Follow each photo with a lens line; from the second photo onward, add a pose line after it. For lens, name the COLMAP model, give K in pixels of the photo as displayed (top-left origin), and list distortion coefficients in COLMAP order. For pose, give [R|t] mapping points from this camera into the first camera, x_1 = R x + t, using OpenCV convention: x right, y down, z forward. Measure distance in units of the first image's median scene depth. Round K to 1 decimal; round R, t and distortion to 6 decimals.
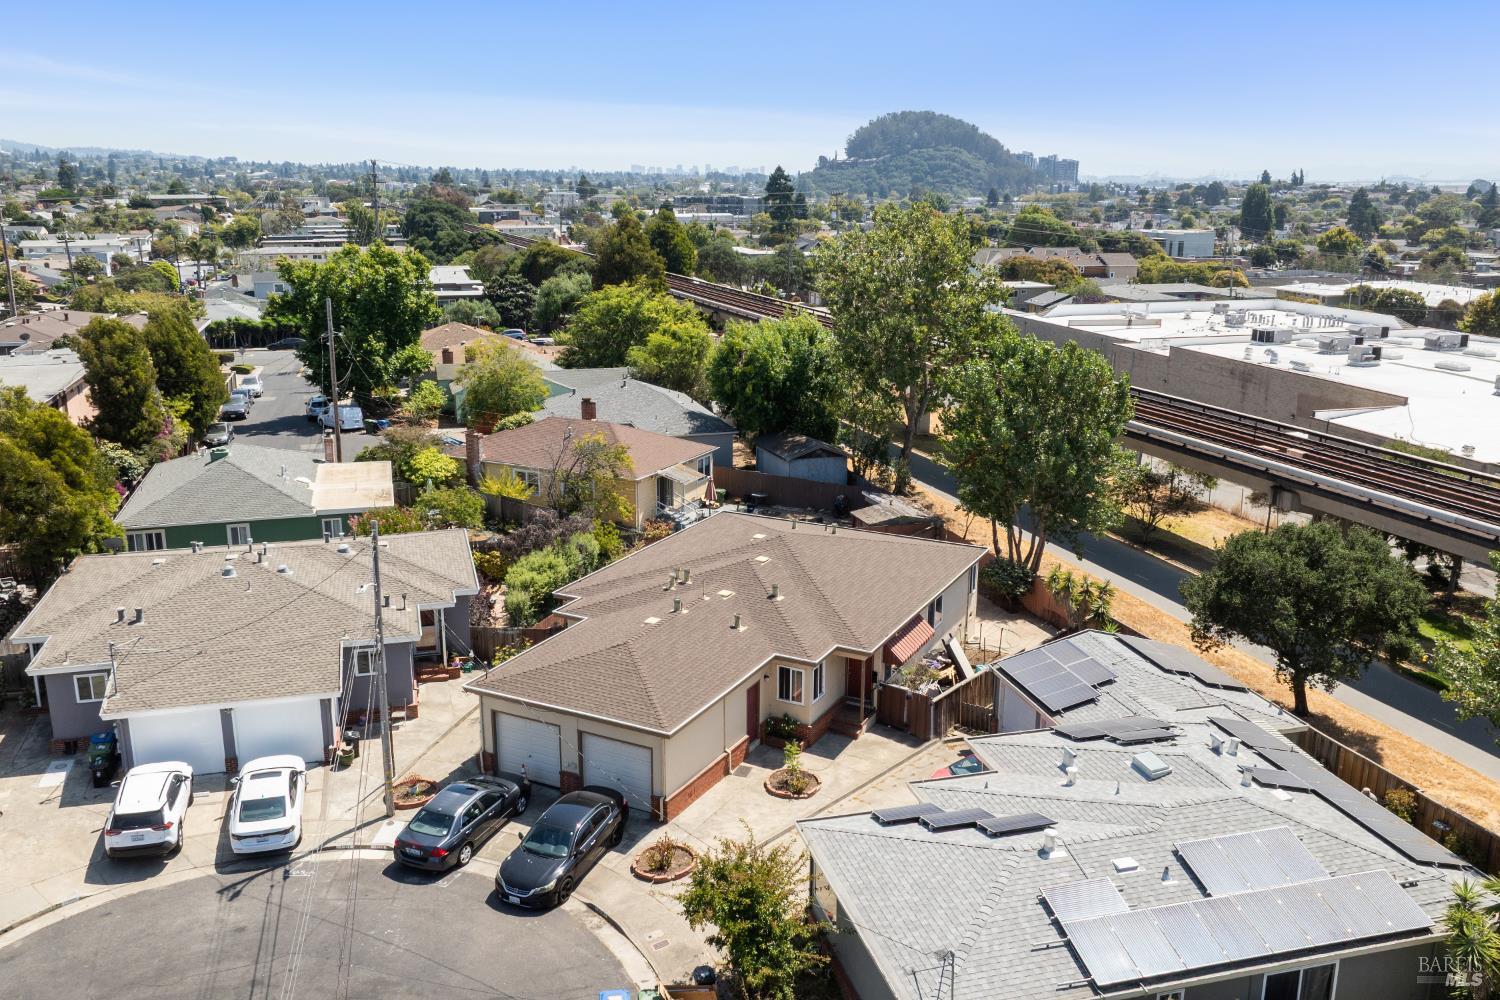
lens RADIAL K [[1252.8, 0, 750.0], [0, 1252.8, 500.0], [0, 0, 1]] dist [-0.003371, -0.049804]
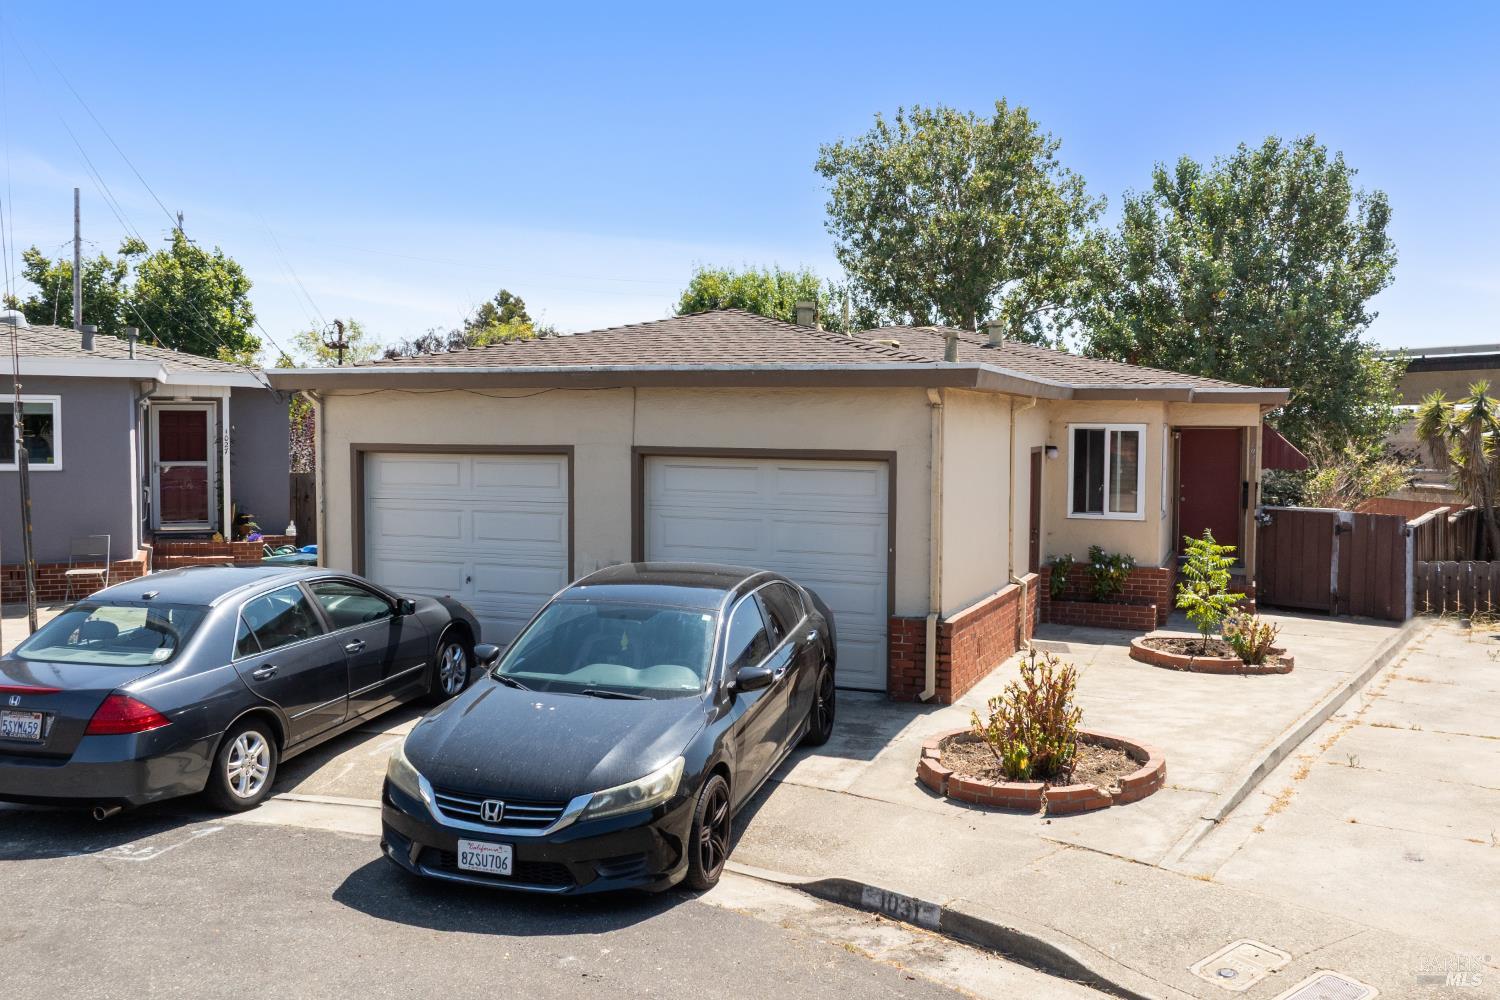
lens RADIAL K [[1316.9, 0, 769.8], [0, 1316.9, 498.6], [0, 0, 1]] dist [-0.017876, -0.010656]
pose [[0.991616, -0.006073, 0.129081, -0.082687], [0.031431, 0.980232, -0.195338, 0.149031], [-0.125343, 0.197758, 0.972204, 0.378644]]
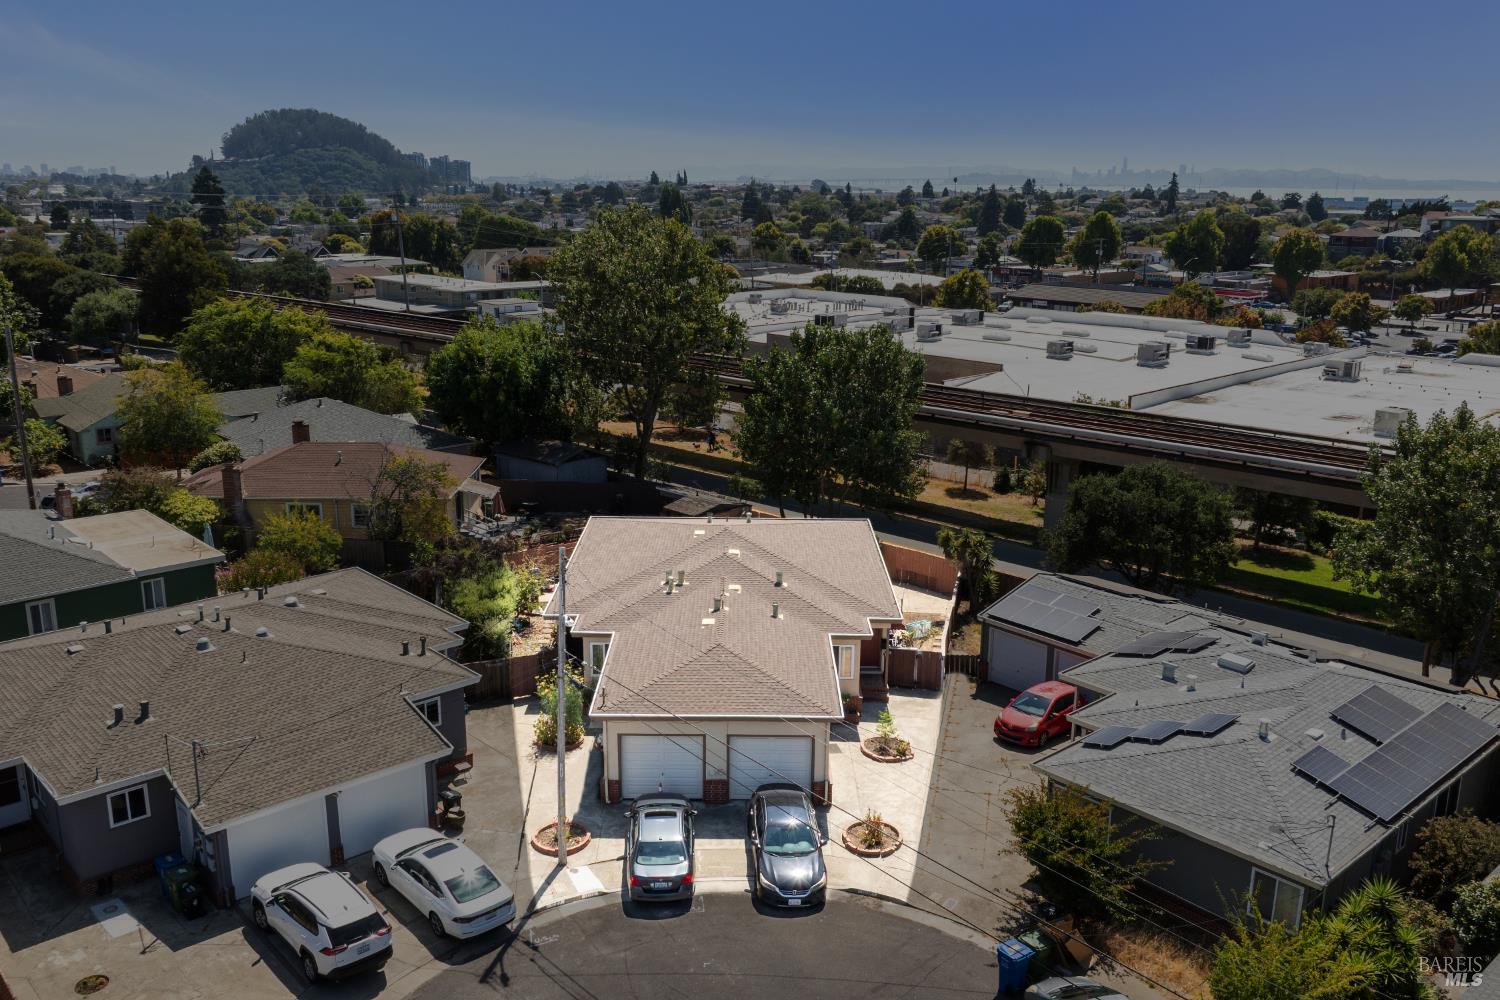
lens RADIAL K [[1252.8, 0, 750.0], [0, 1252.8, 500.0], [0, 0, 1]] dist [-0.003371, -0.049804]
pose [[0.890523, -0.109459, 0.441574, -0.305228], [0.109704, 0.993648, 0.025069, -0.013708], [-0.441513, 0.026118, 0.896875, 0.054683]]
